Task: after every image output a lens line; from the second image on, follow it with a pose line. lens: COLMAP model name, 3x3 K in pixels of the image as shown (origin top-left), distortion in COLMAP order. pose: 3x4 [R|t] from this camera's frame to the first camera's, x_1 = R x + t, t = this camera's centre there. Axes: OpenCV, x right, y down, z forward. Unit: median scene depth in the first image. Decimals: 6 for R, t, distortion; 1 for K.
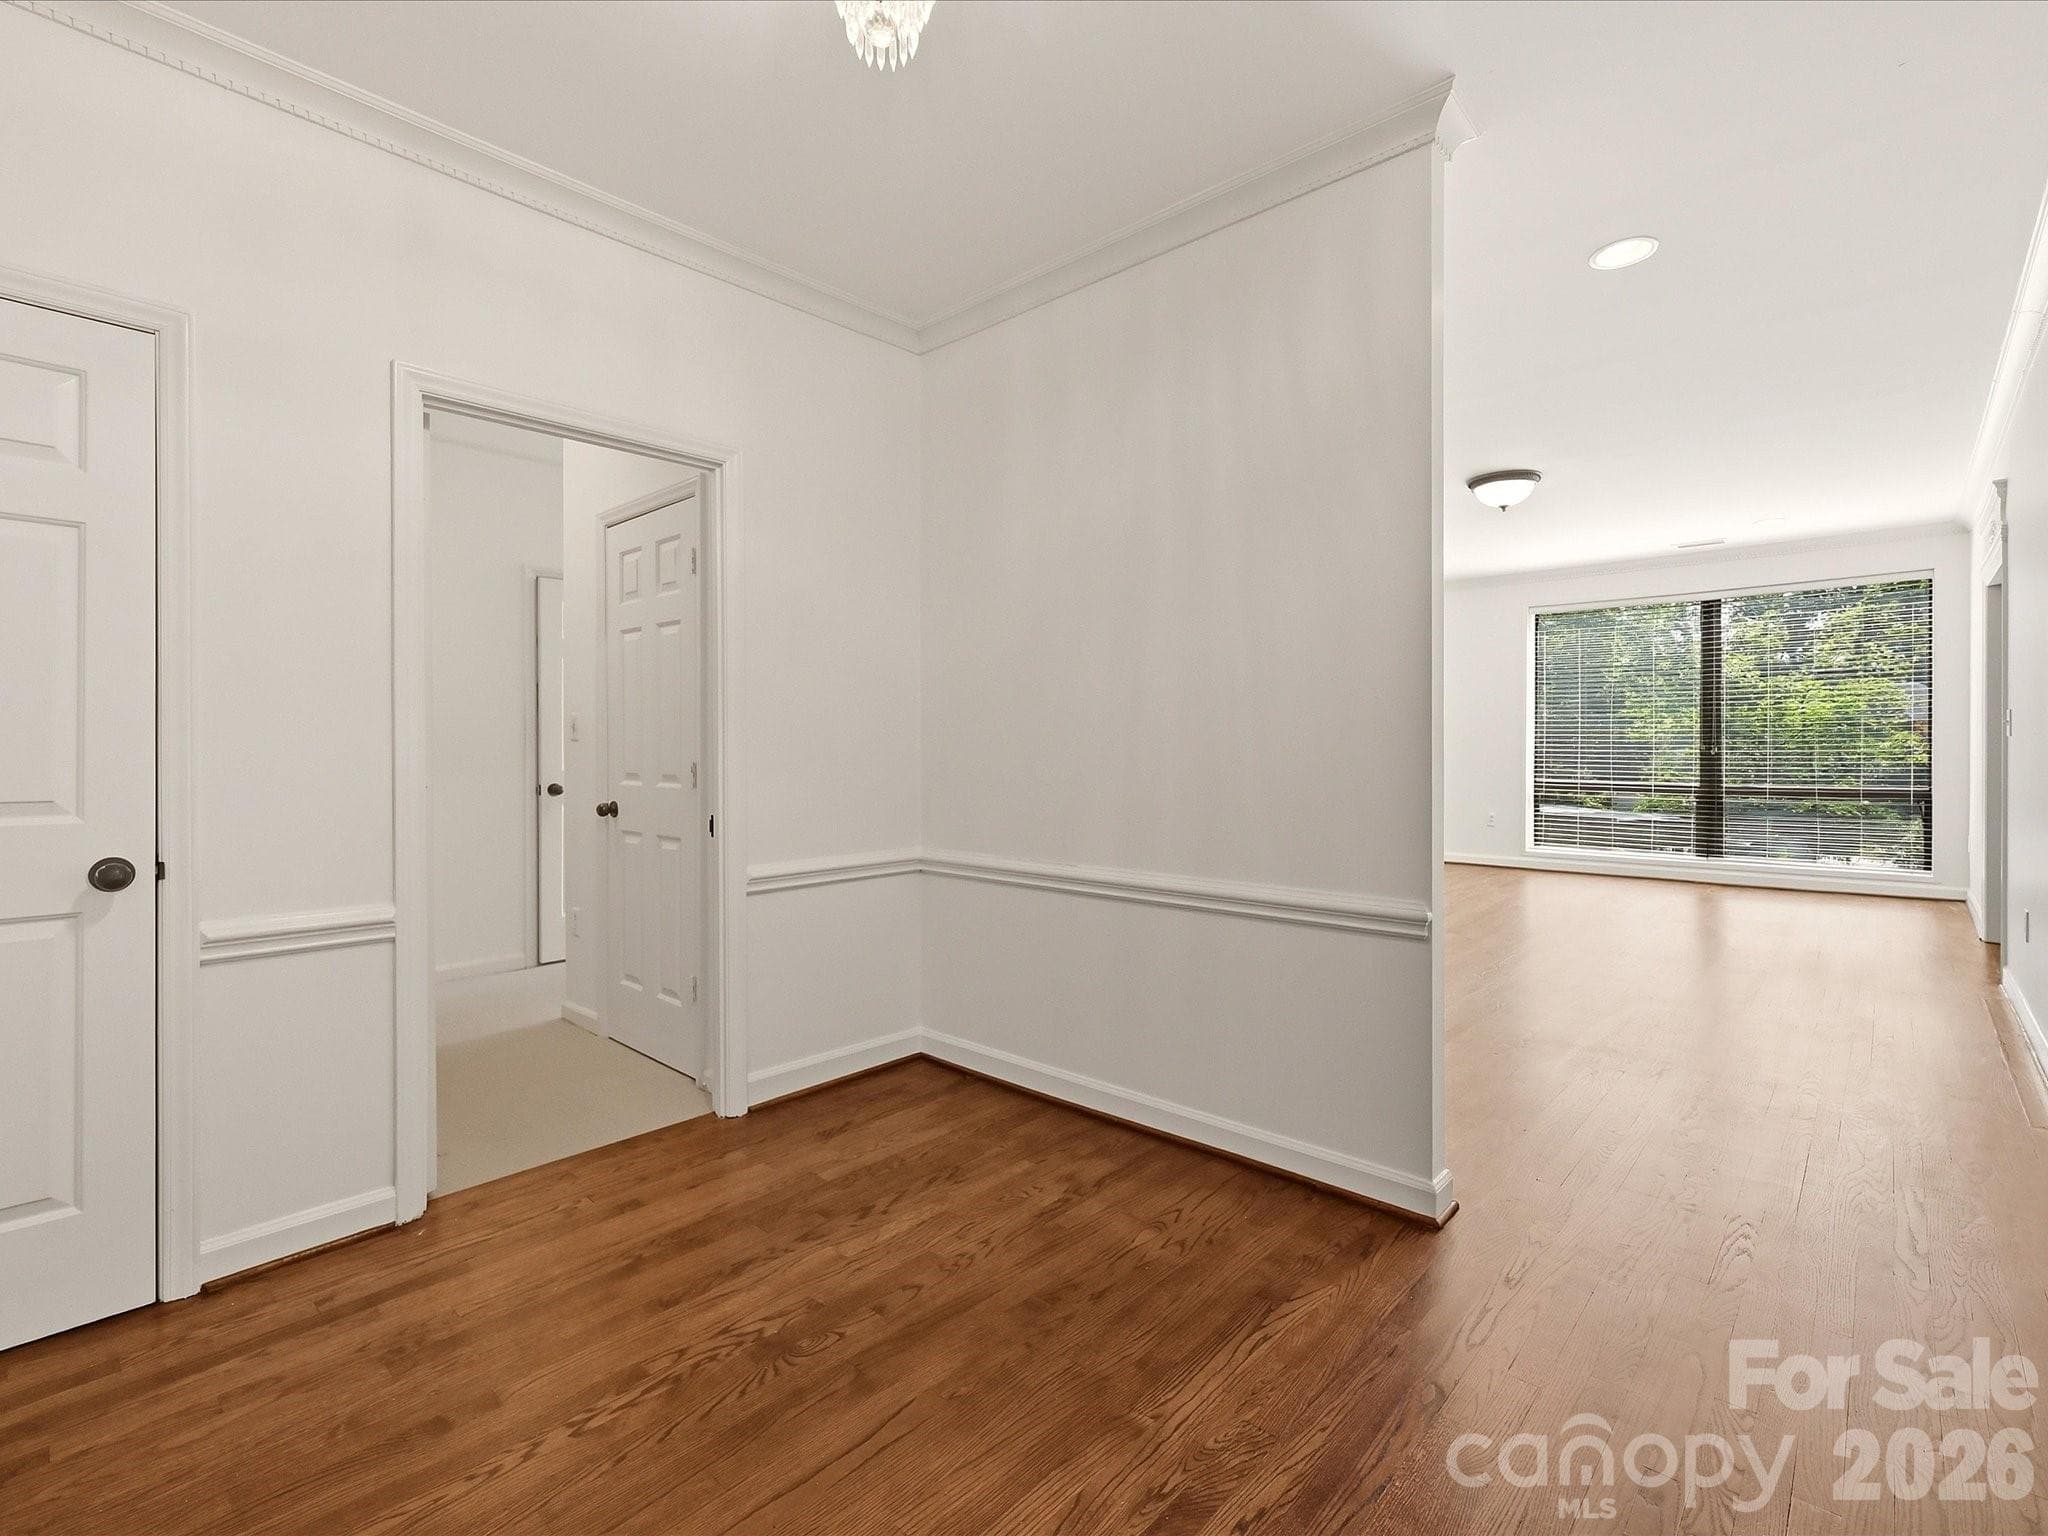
lens RADIAL K [[950.1, 0, 1027.0], [0, 950.1, 758.0], [0, 0, 1]] dist [-0.003906, -0.000256]
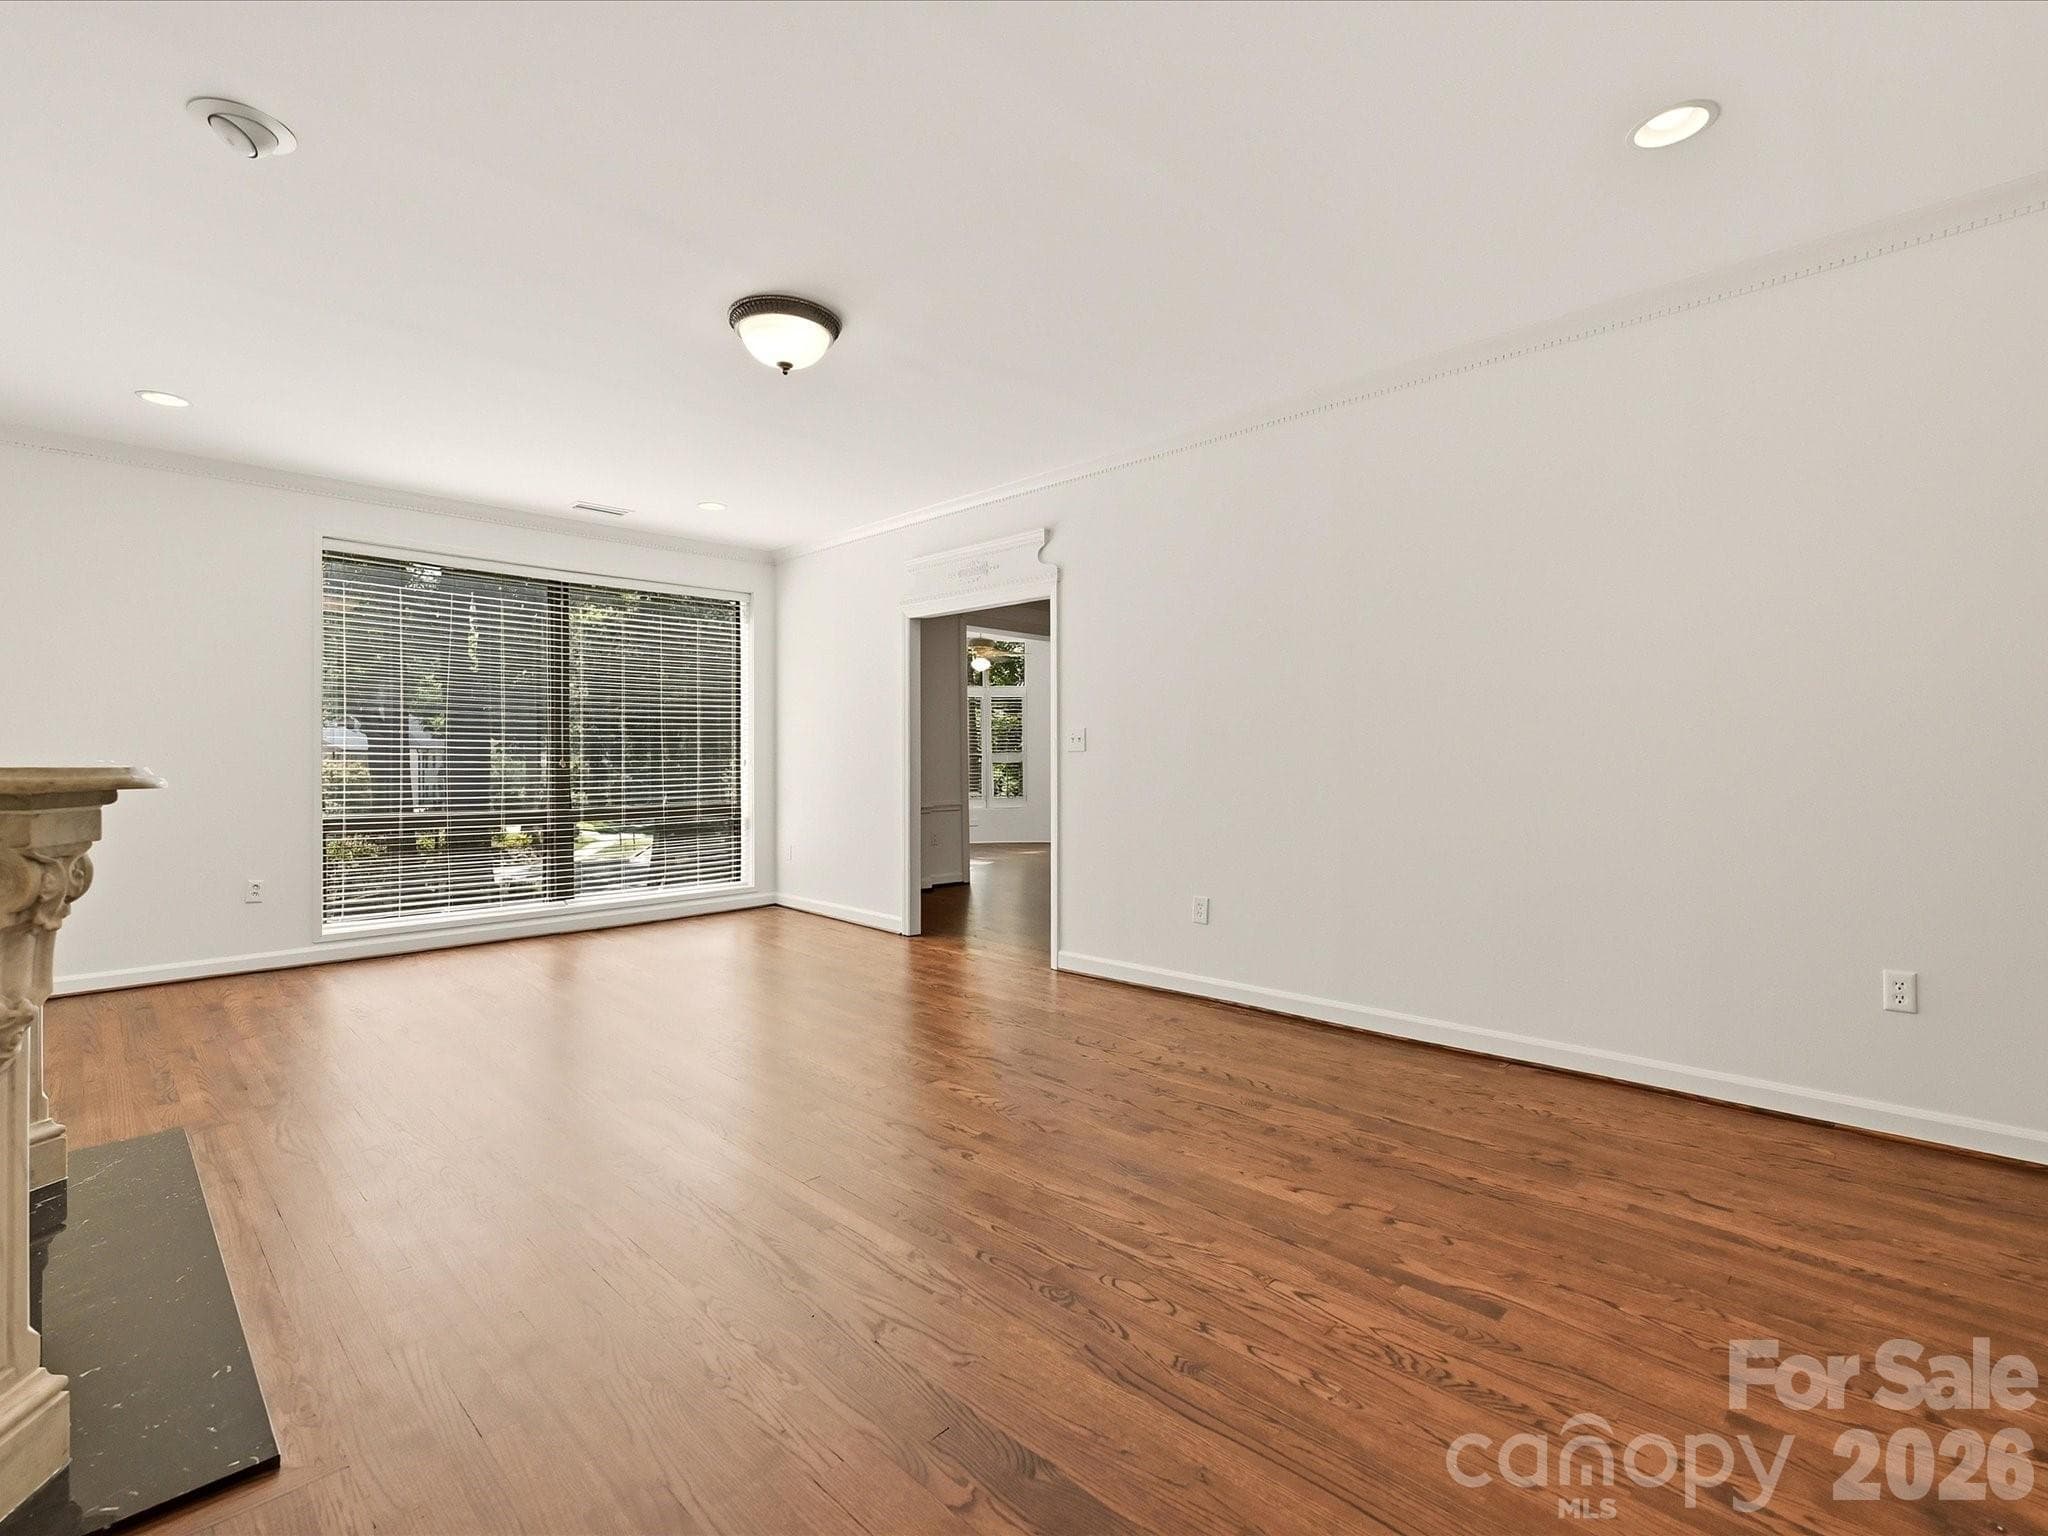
lens RADIAL K [[950.1, 0, 1022.4], [0, 950.1, 767.6], [0, 0, 1]] dist [-0.003906, -0.000256]
pose [[0.016241, -0.004557, 0.999858, -0.078560], [0.016162, 0.999860, 0.004294, -0.004785], [-0.999737, 0.016090, 0.016313, 0.585383]]
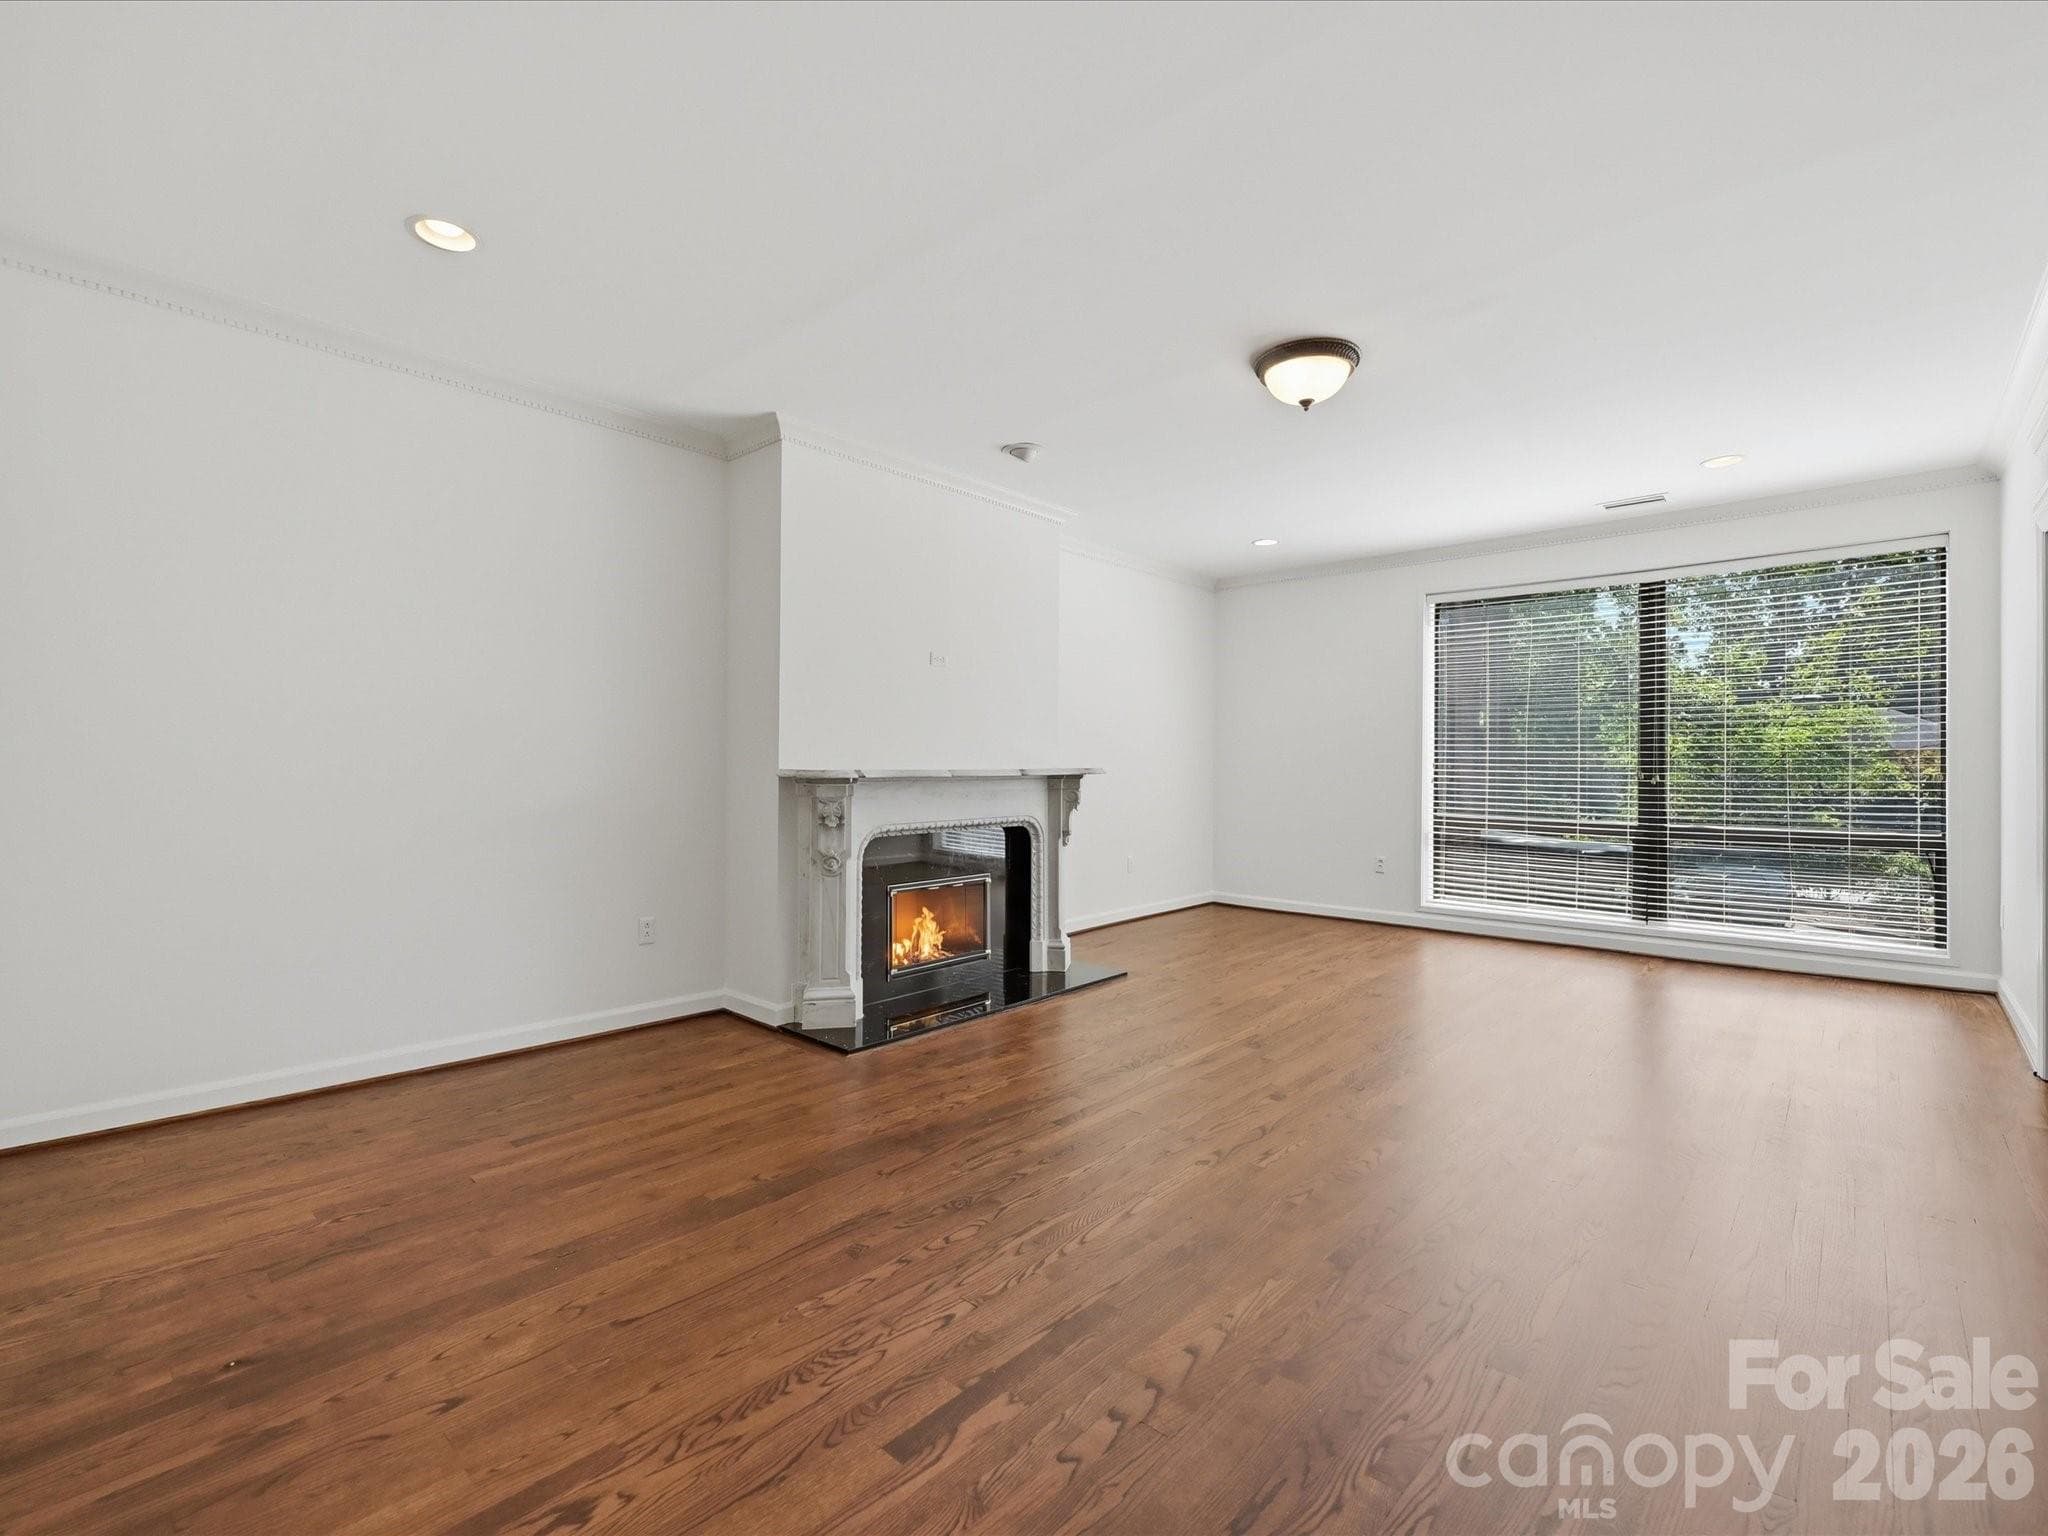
lens RADIAL K [[950.1, 0, 1023.4], [0, 950.1, 761.9], [0, 0, 1]] dist [-0.003906, -0.000256]
pose [[0.999898, 0.010135, 0.010029, 0.209103], [-0.009957, 0.999794, -0.017661, -0.003307], [-0.010206, 0.017559, 0.999794, 0.244316]]
